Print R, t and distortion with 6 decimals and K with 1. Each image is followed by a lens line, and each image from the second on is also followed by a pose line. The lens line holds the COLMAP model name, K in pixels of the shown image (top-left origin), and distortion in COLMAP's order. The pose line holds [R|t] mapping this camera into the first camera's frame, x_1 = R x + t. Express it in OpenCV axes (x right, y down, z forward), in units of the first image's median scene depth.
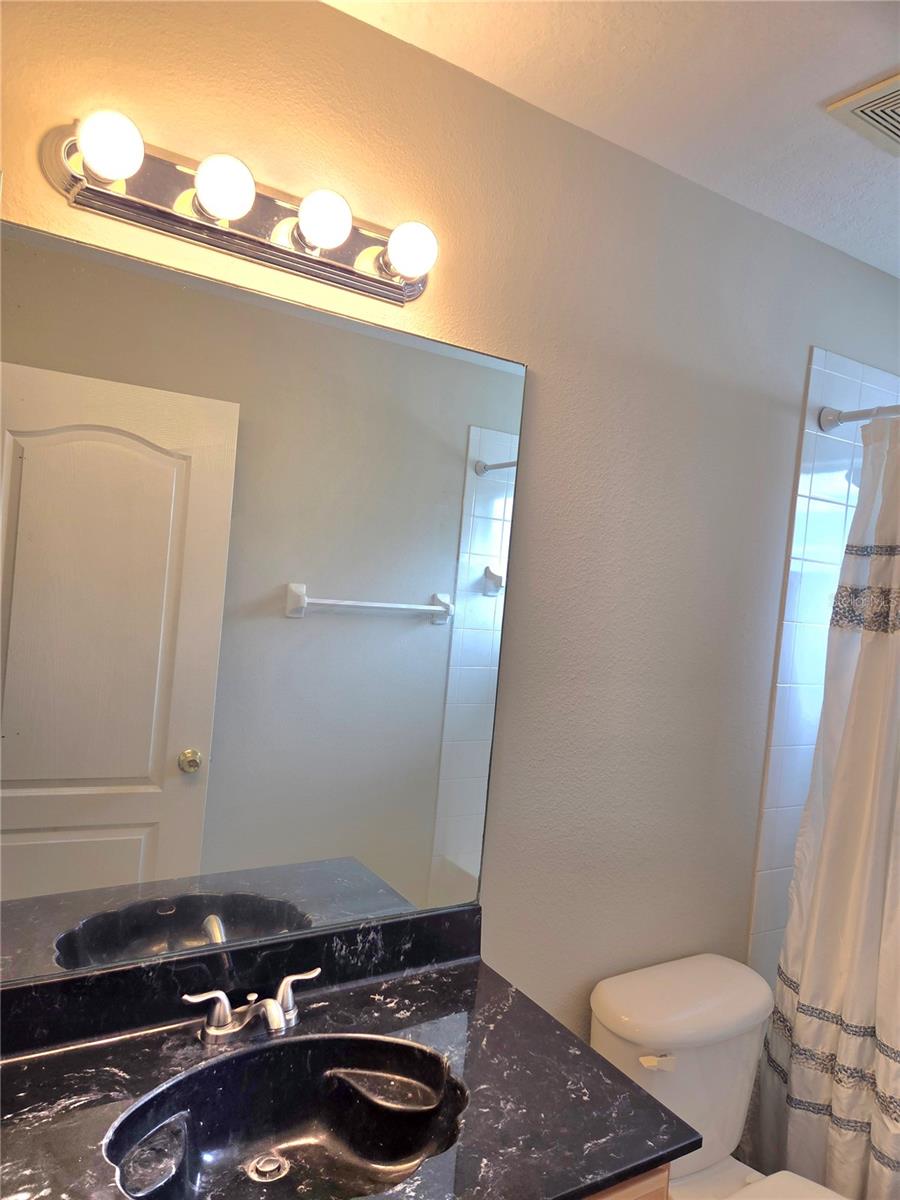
lens RADIAL K [[810.7, 0, 450.0], [0, 810.7, 600.0], [0, 0, 1]] dist [0.061648, -0.052558]
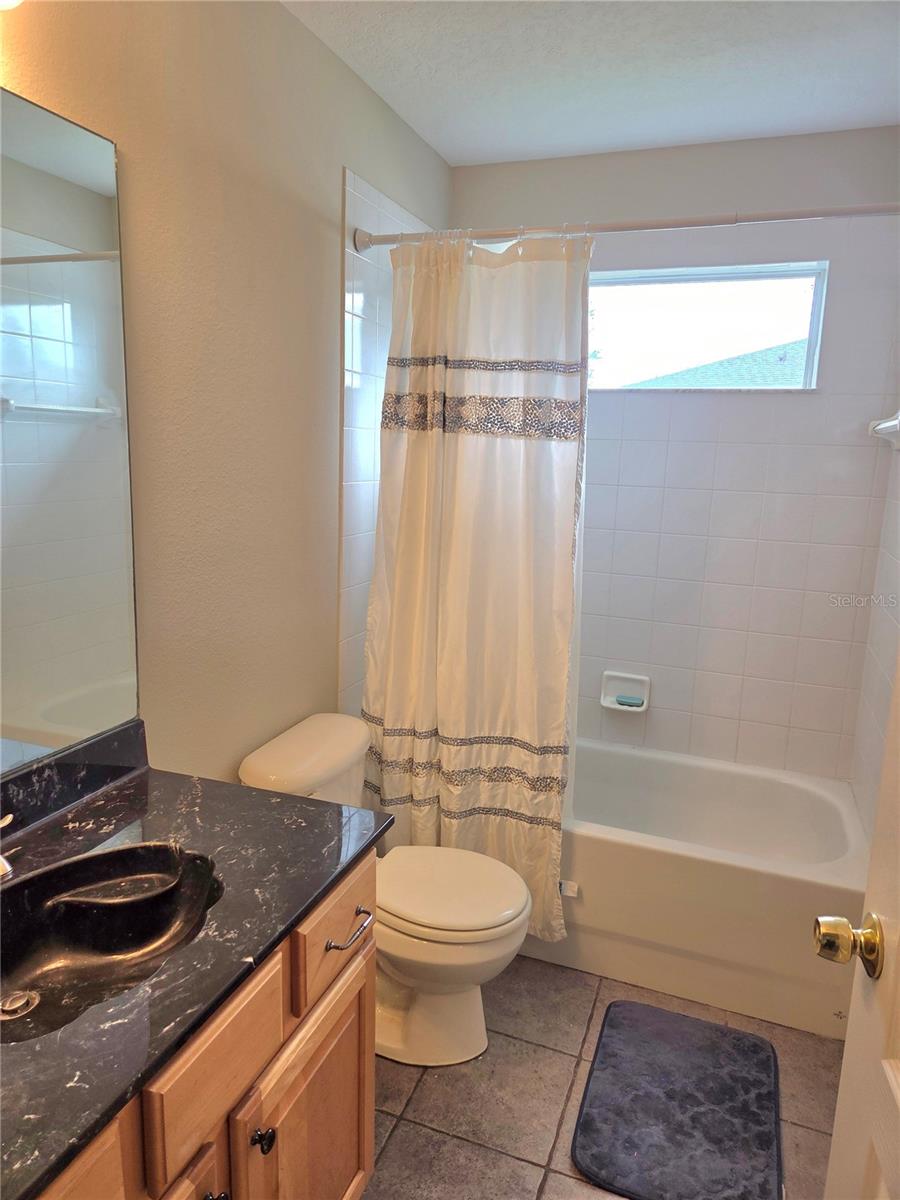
lens RADIAL K [[810.7, 0, 450.0], [0, 810.7, 600.0], [0, 0, 1]] dist [0.061648, -0.052558]
pose [[0.778381, -0.176961, 0.602336, -0.240023], [0.053273, 0.974608, 0.217489, 0.025141], [-0.625528, -0.137201, 0.768043, -0.005979]]
